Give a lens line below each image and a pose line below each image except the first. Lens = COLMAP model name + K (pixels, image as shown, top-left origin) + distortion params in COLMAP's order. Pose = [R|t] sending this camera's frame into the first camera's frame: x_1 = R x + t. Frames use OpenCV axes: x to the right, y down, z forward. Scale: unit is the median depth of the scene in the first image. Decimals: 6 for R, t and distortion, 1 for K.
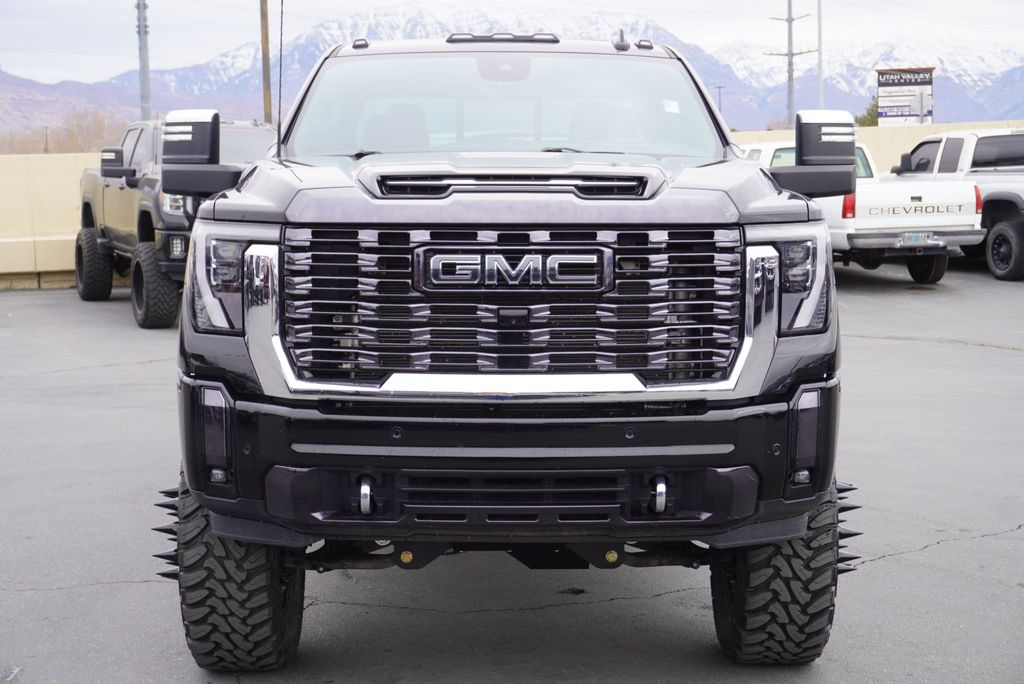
lens RADIAL K [[1767.0, 0, 511.4], [0, 1767.0, 324.7], [0, 0, 1]] dist [0.039821, 0.046495]
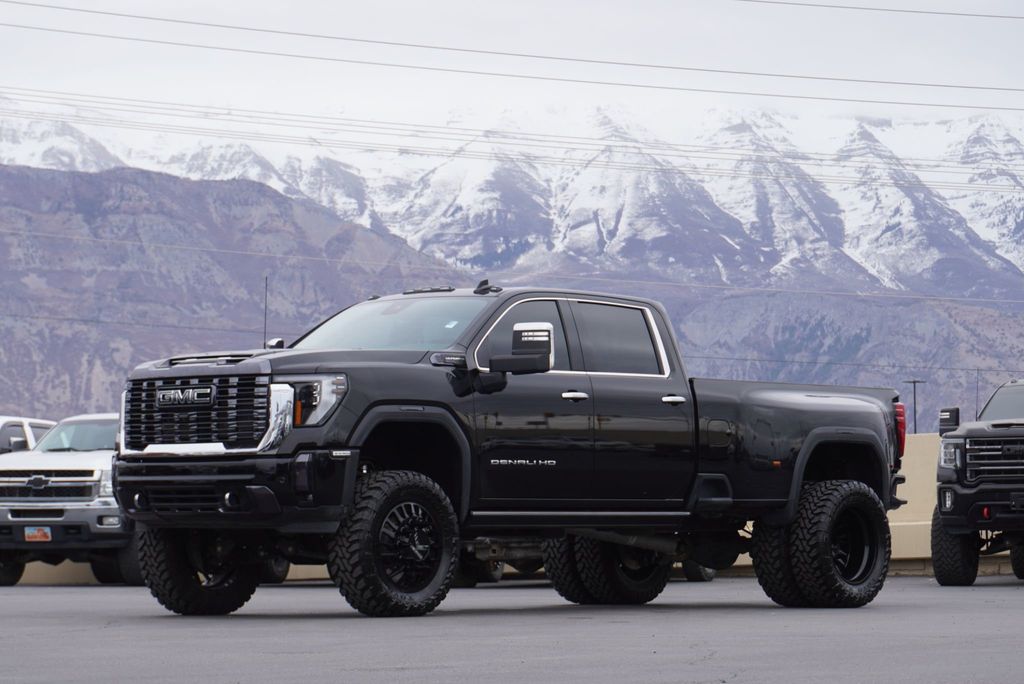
lens RADIAL K [[2926.7, 0, 512.0], [0, 2926.7, 342.0], [0, 0, 1]] dist [0.076937, 0.217052]
pose [[0.741953, -0.042454, -0.669106, 2.760342], [-0.058250, 0.990137, -0.127415, 0.344425], [0.667916, 0.133512, 0.732163, -1.428346]]
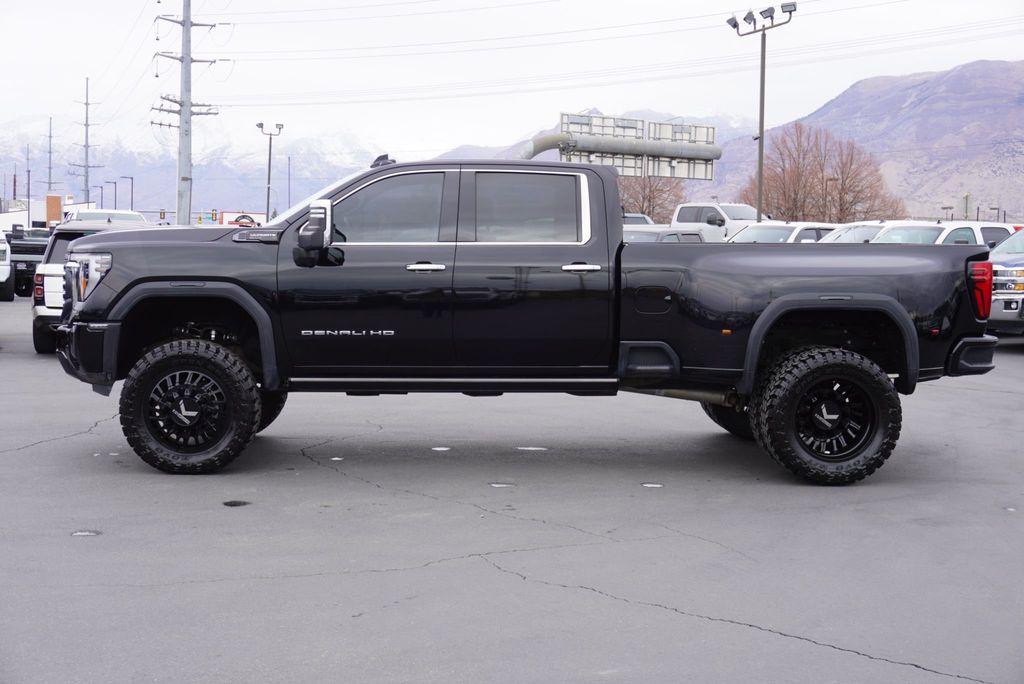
lens RADIAL K [[1409.3, 0, 512.0], [0, 1409.3, 342.0], [0, 0, 1]] dist [-0.007404, 0.017500]
pose [[0.070931, 0.068780, -0.995107, 2.136235], [-0.101726, 0.992917, 0.061378, -0.118163], [0.992280, 0.096875, 0.077425, 1.486871]]
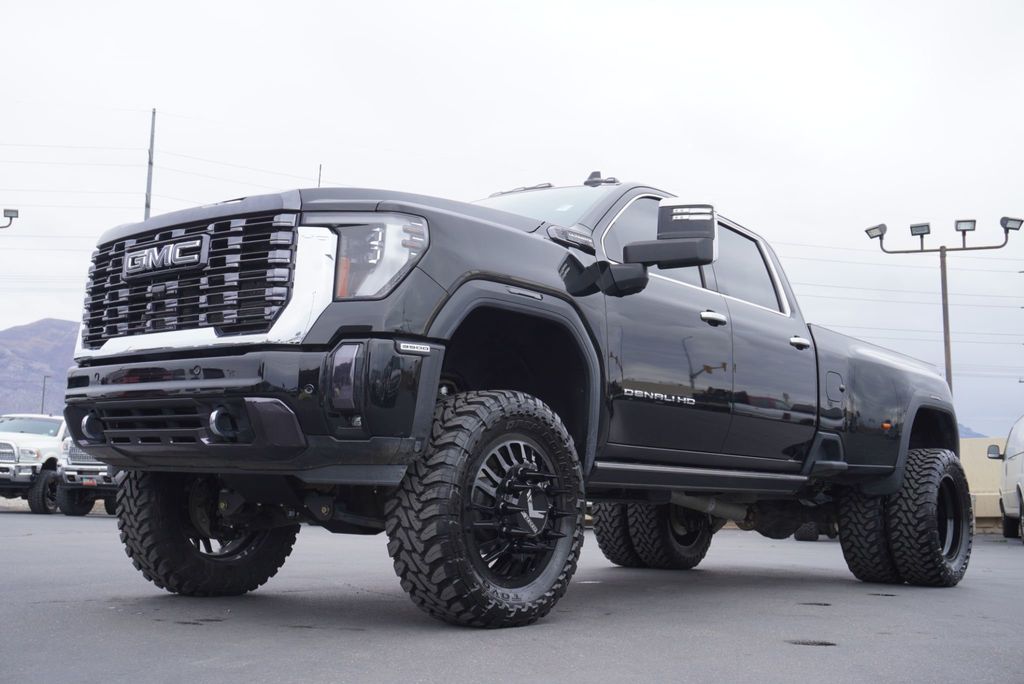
lens RADIAL K [[1112.1, 0, 512.0], [0, 1112.1, 342.0], [0, 0, 1]] dist [-0.011556, -0.012075]
pose [[0.777823, -0.063661, -0.625251, 0.747855], [-0.083539, 0.975556, -0.203252, 0.185471], [0.622907, 0.210327, 0.753492, 0.522914]]
